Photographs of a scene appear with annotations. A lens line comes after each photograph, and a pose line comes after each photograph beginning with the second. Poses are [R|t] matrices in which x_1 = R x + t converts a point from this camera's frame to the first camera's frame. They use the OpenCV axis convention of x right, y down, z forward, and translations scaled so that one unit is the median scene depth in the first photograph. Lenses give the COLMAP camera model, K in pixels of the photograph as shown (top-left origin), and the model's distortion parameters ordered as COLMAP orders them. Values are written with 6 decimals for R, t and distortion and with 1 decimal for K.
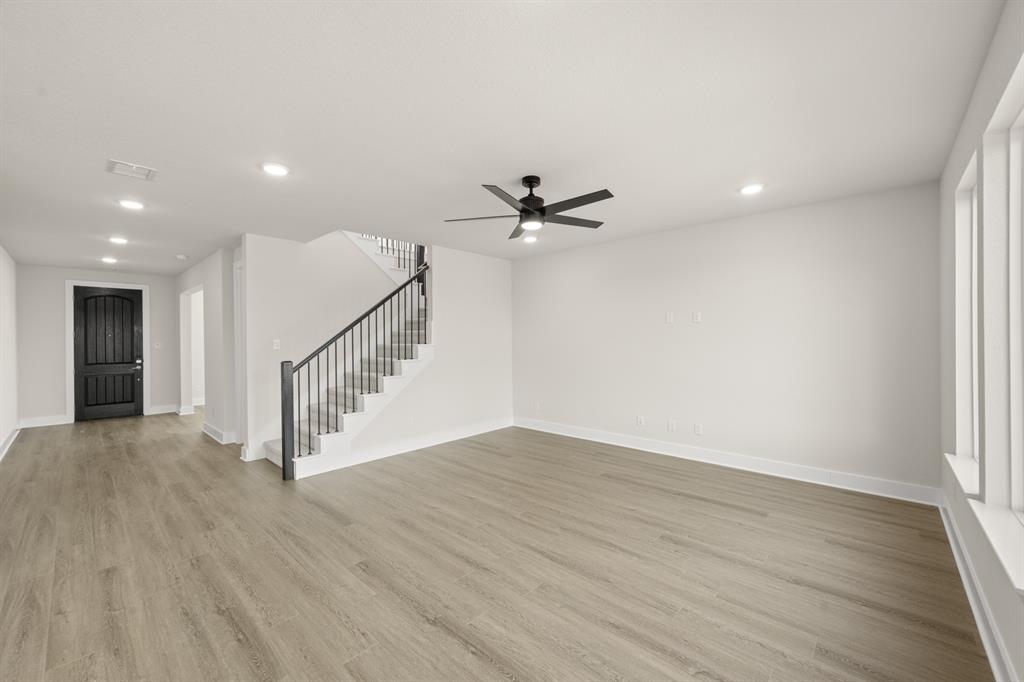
lens RADIAL K [[402.9, 0, 514.0], [0, 402.9, 339.8], [0, 0, 1]] dist [-0.001385, 0.000815]
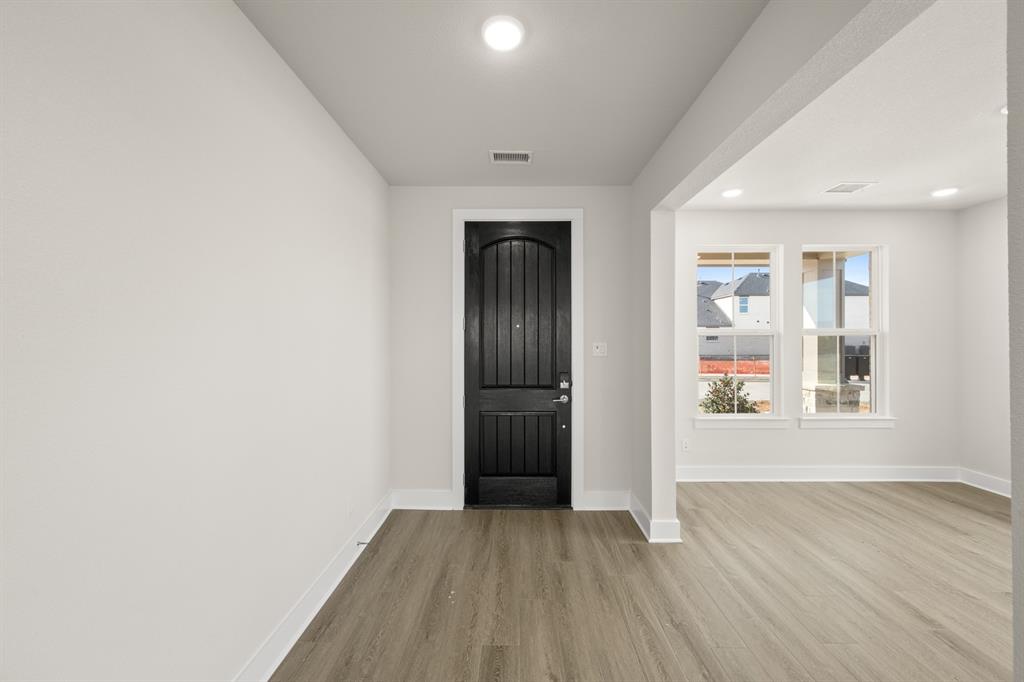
lens RADIAL K [[402.9, 0, 513.3], [0, 402.9, 336.6], [0, 0, 1]] dist [-0.001385, 0.000815]
pose [[0.655365, 0.007475, -0.755276, -0.647475], [-0.006526, 0.999970, 0.004234, 0.000307], [0.755285, 0.002154, 0.655394, 0.680942]]
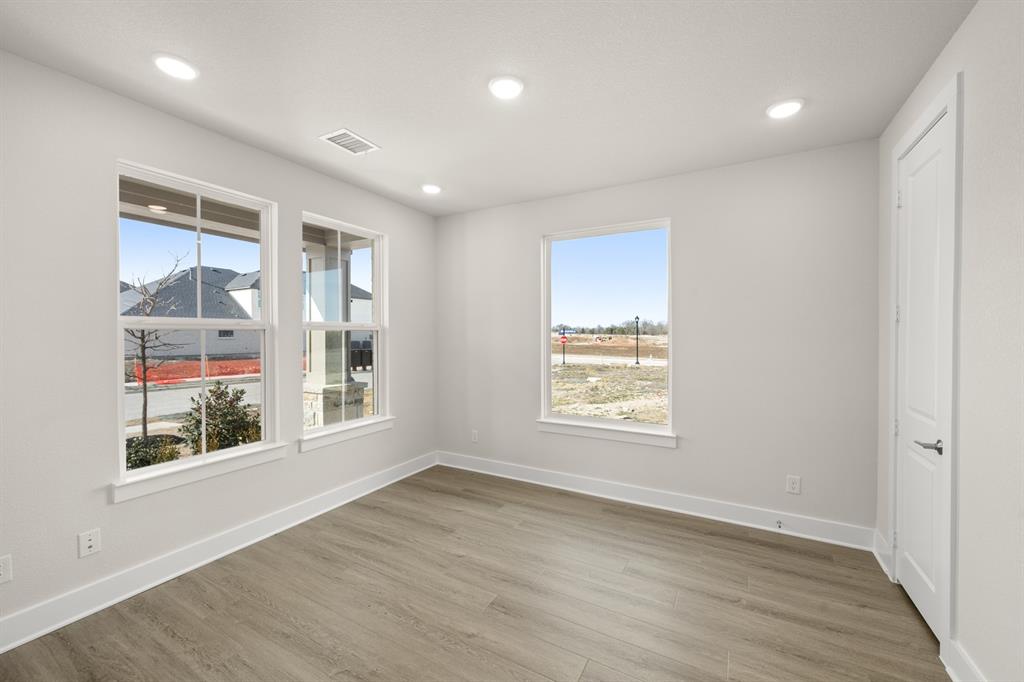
lens RADIAL K [[402.9, 0, 512.6], [0, 402.9, 336.6], [0, 0, 1]] dist [-0.001385, 0.000815]
pose [[0.977859, 0.005899, 0.209184, -0.671593], [-0.007208, 0.999959, 0.005498, 0.001287], [-0.209143, -0.006884, 0.977861, 0.840061]]
